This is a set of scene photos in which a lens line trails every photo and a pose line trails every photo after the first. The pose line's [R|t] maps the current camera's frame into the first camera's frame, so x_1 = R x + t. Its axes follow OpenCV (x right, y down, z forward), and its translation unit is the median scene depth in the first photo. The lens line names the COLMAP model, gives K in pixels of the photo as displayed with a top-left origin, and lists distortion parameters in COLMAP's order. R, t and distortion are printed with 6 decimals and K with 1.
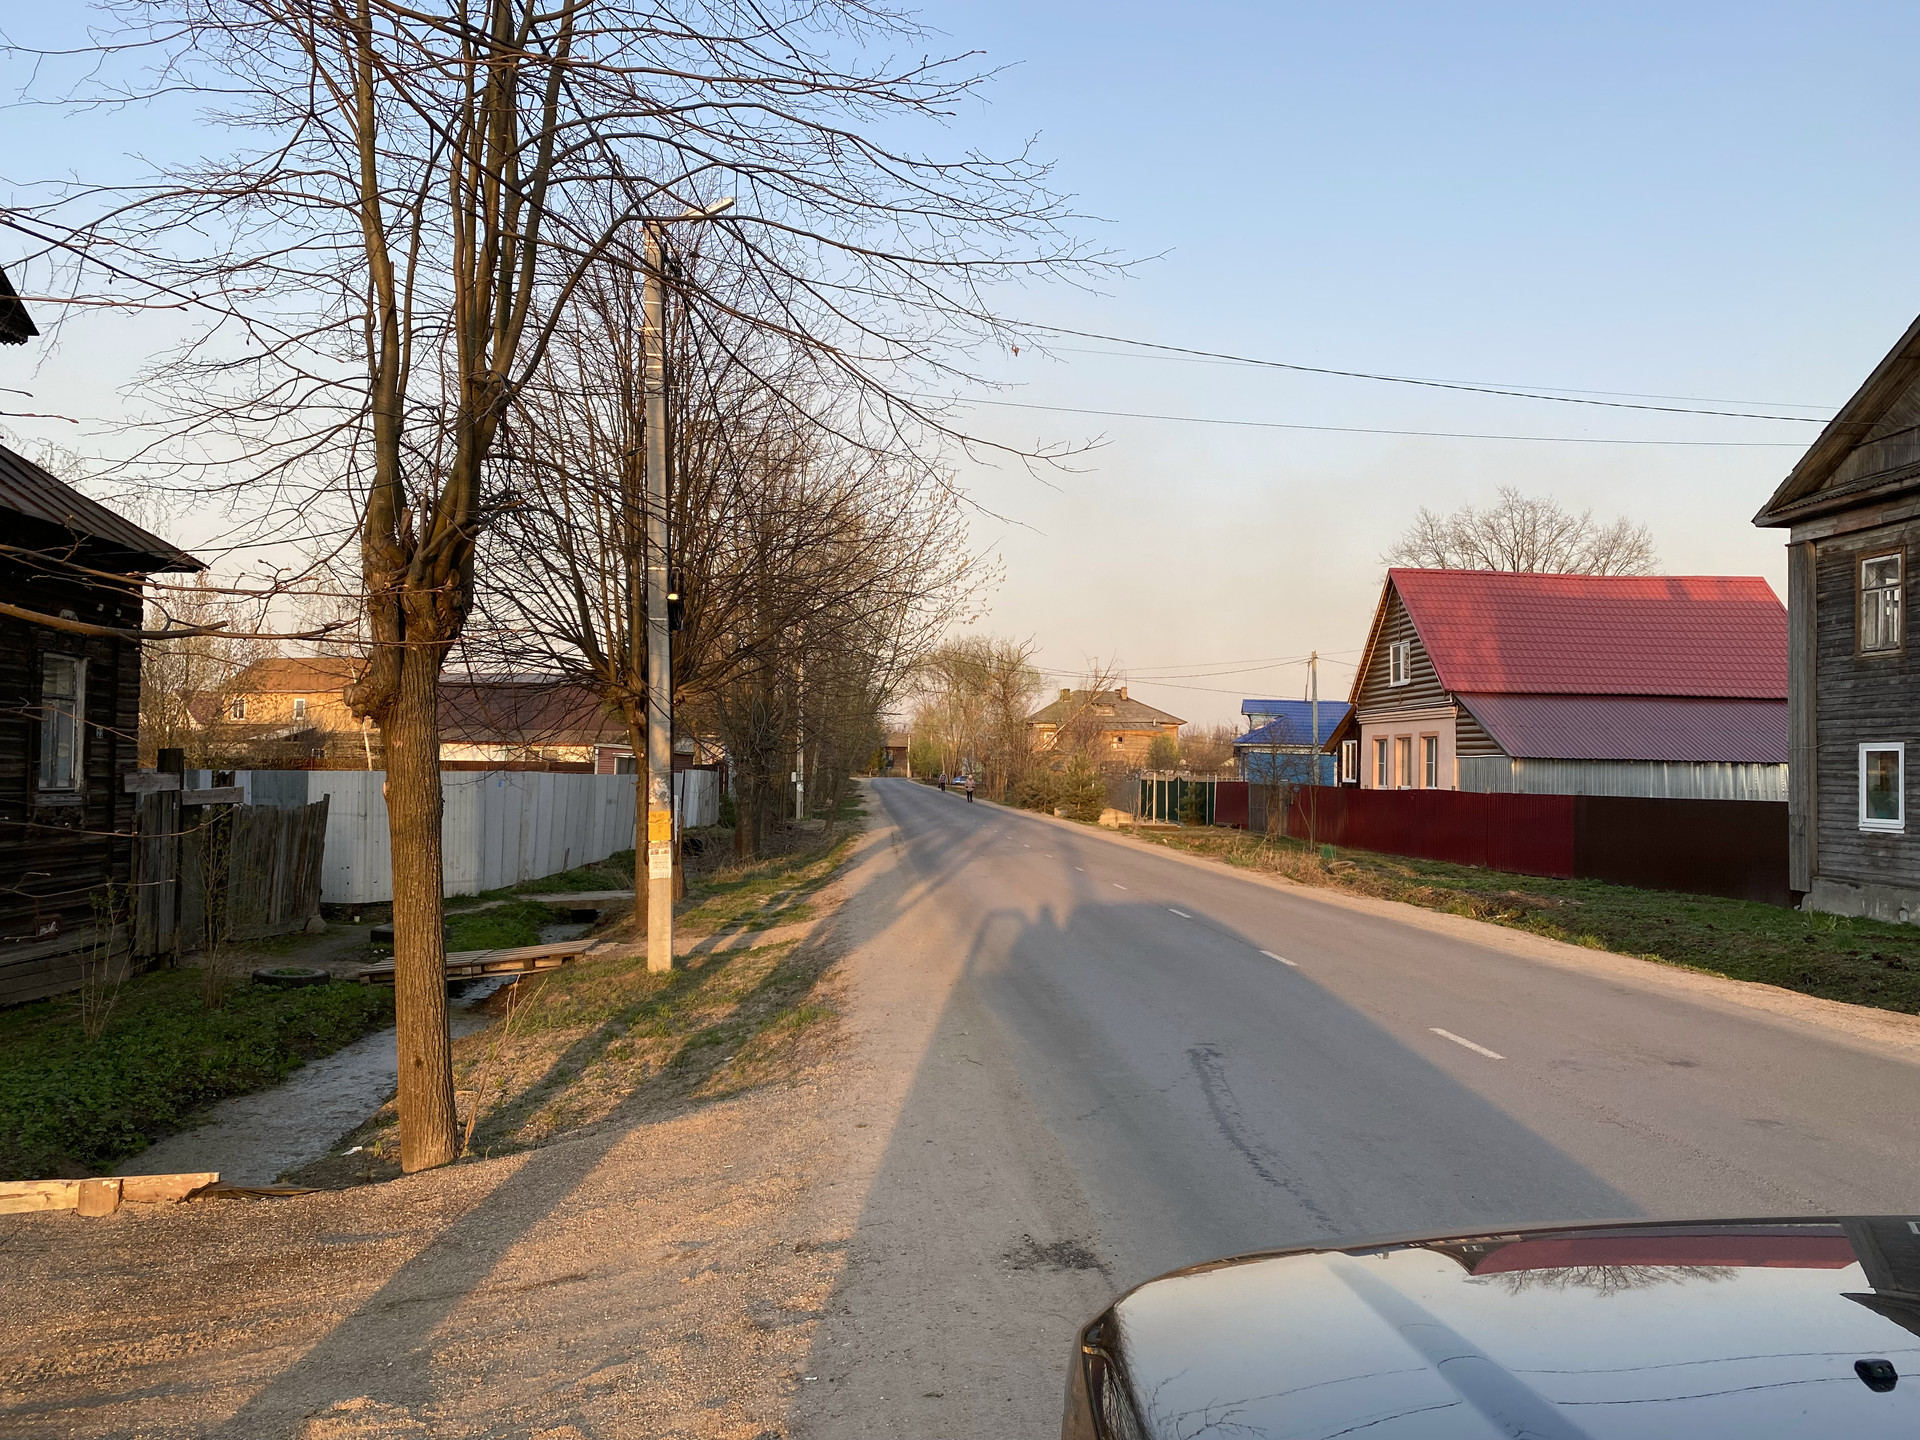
lens RADIAL K [[1465.6, 0, 963.1], [0, 1465.6, 716.3], [0, 0, 1]] dist [0.038324, -0.040719]
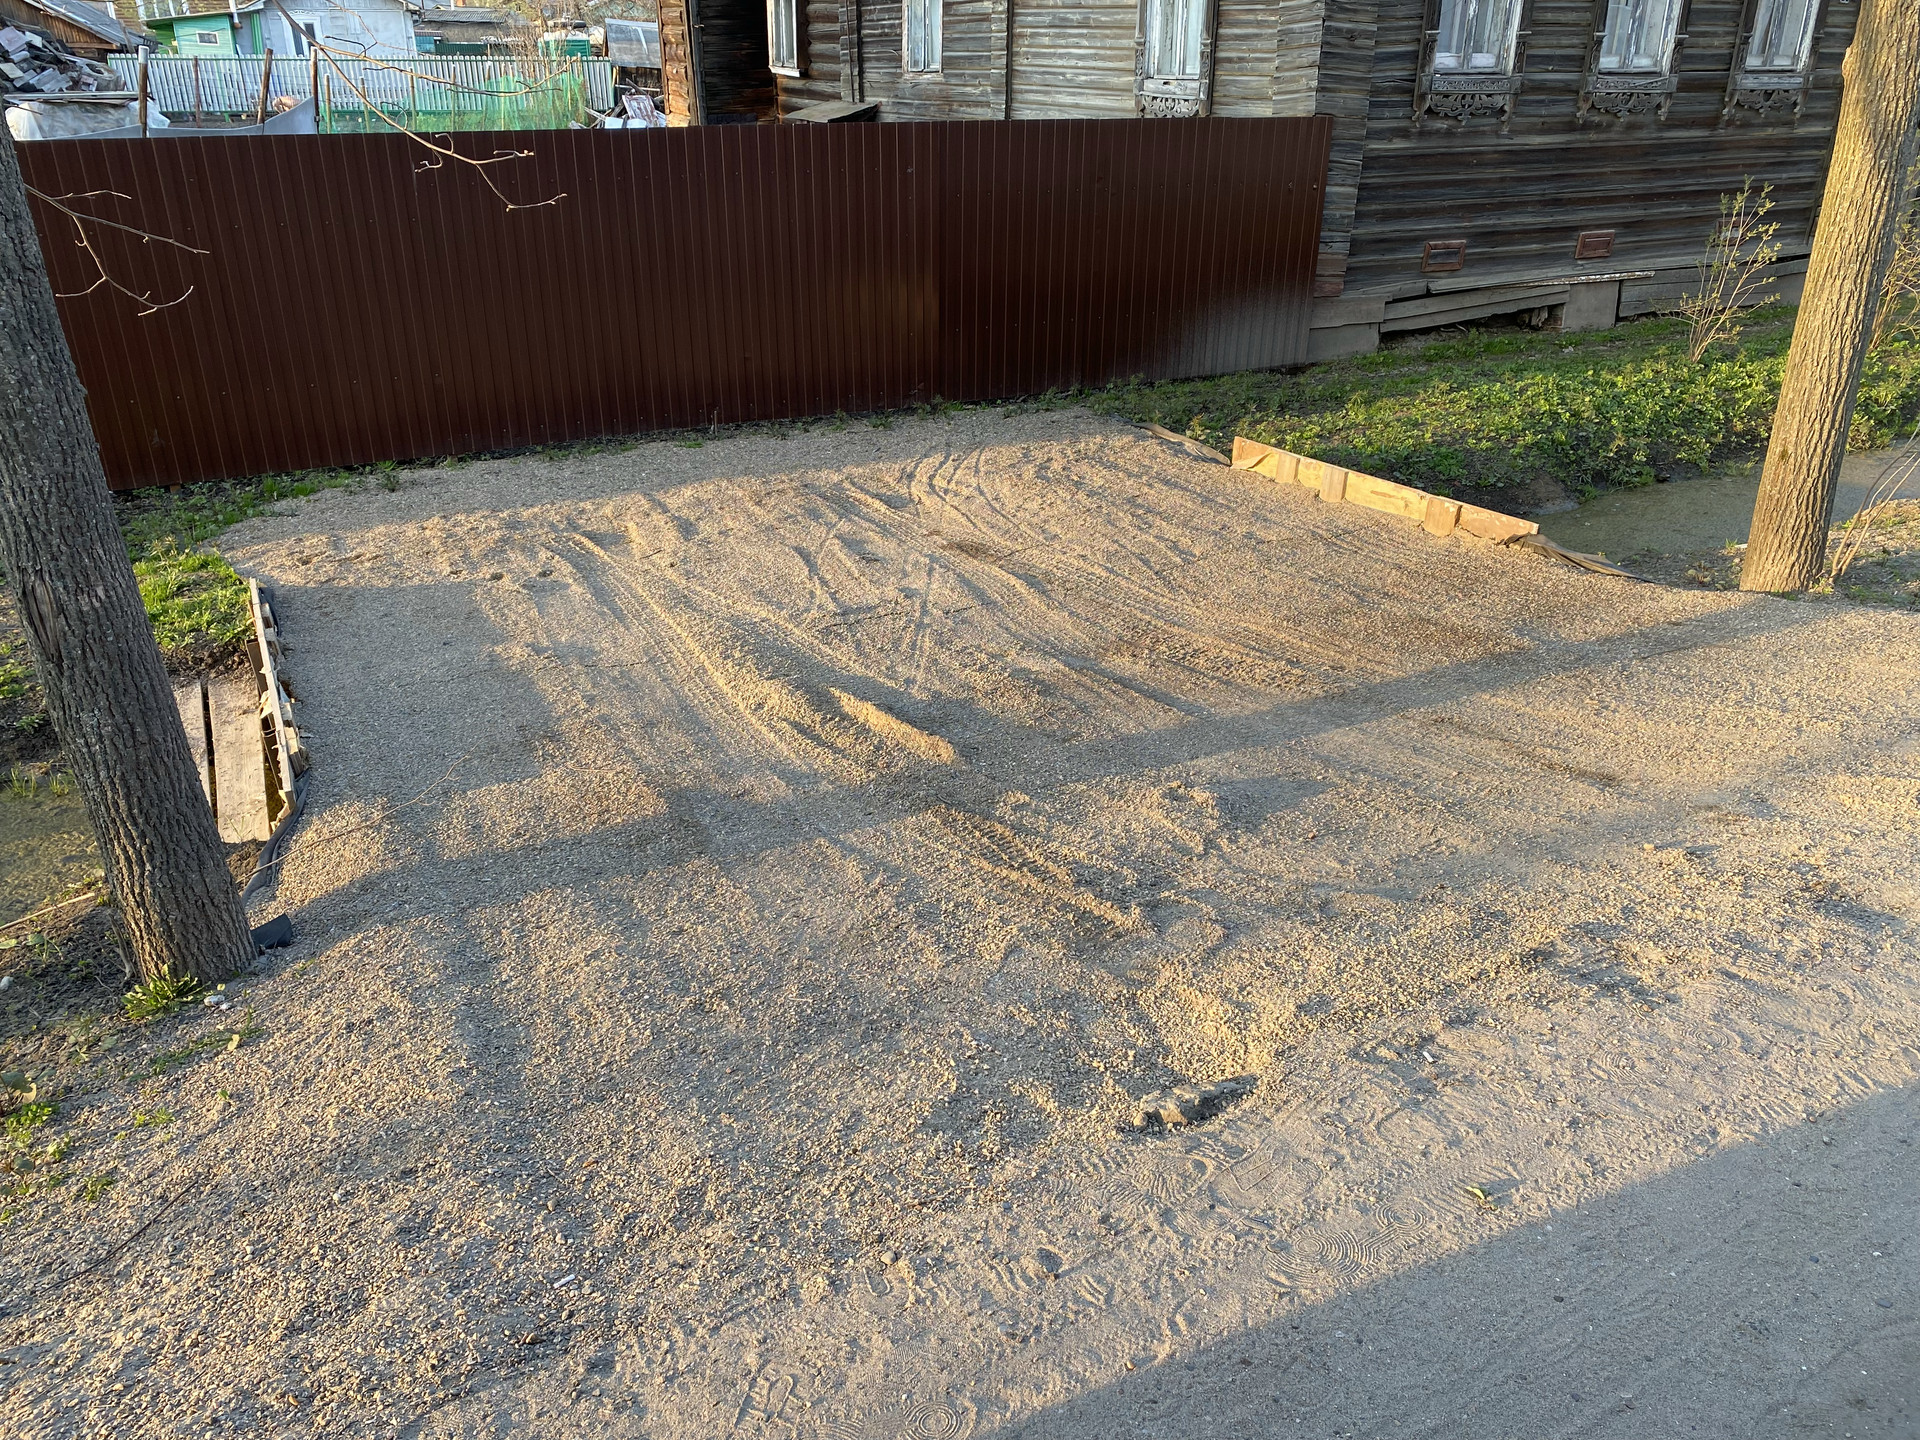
lens RADIAL K [[1465.6, 0, 968.1], [0, 1465.6, 729.3], [0, 0, 1]] dist [0.038324, -0.040719]
pose [[0.398671, 0.377070, -0.835991, 0.087610], [0.037965, 0.903998, 0.425849, 0.012342], [0.916308, -0.201511, 0.346082, 0.183569]]
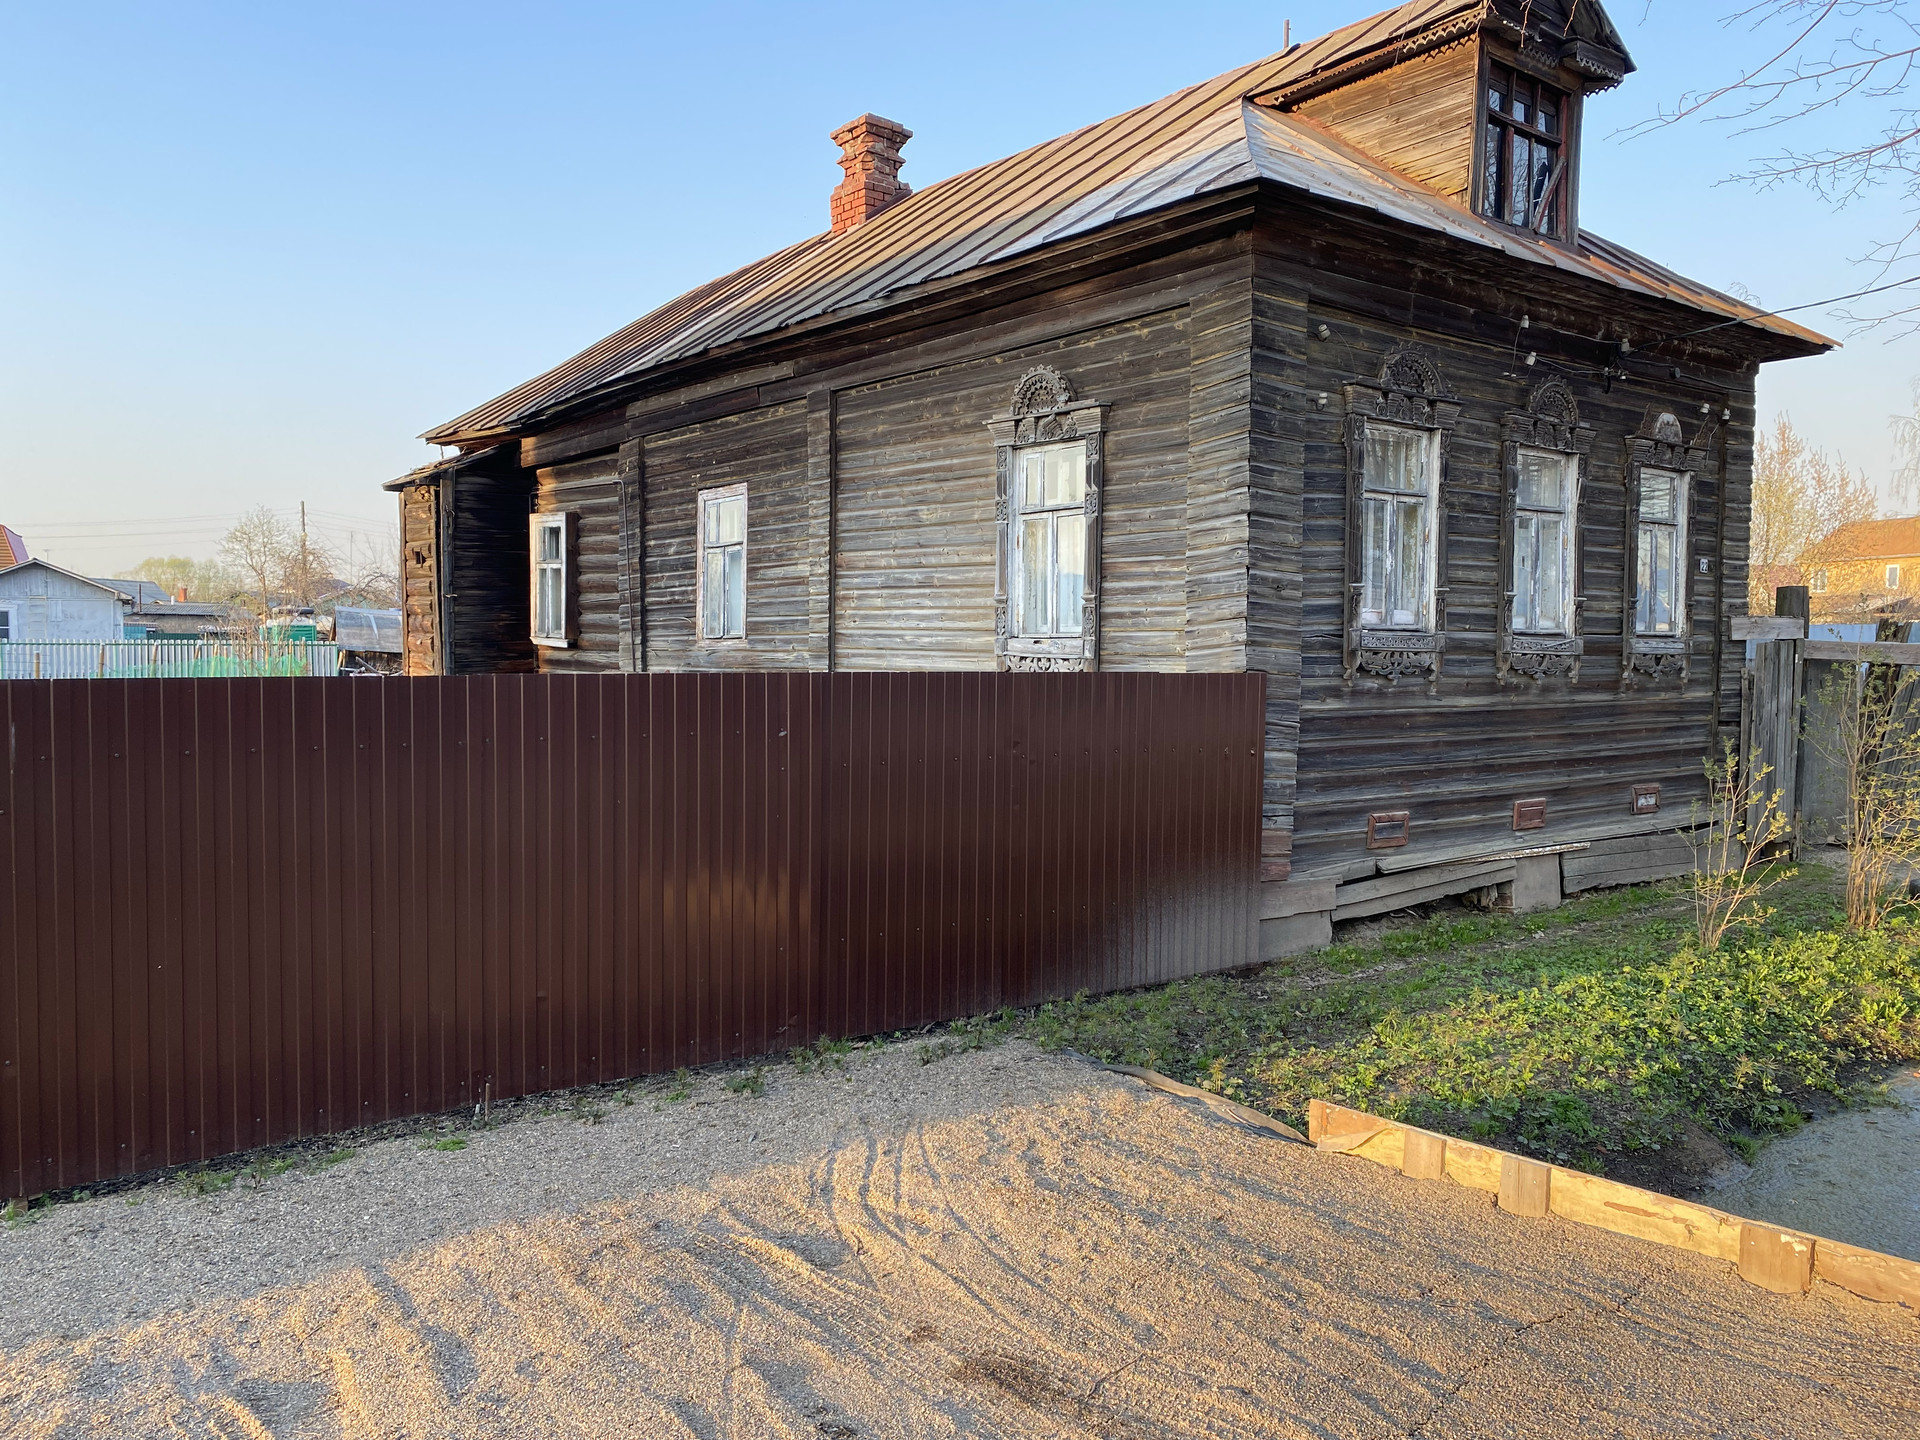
lens RADIAL K [[1465.6, 0, 942.4], [0, 1465.6, 704.9], [0, 0, 1]] dist [0.038324, -0.040719]
pose [[0.552157, 0.027145, -0.833298, -0.150900], [0.031733, 0.998061, 0.053539, 0.033958], [0.833136, -0.056005, 0.550226, 0.220246]]
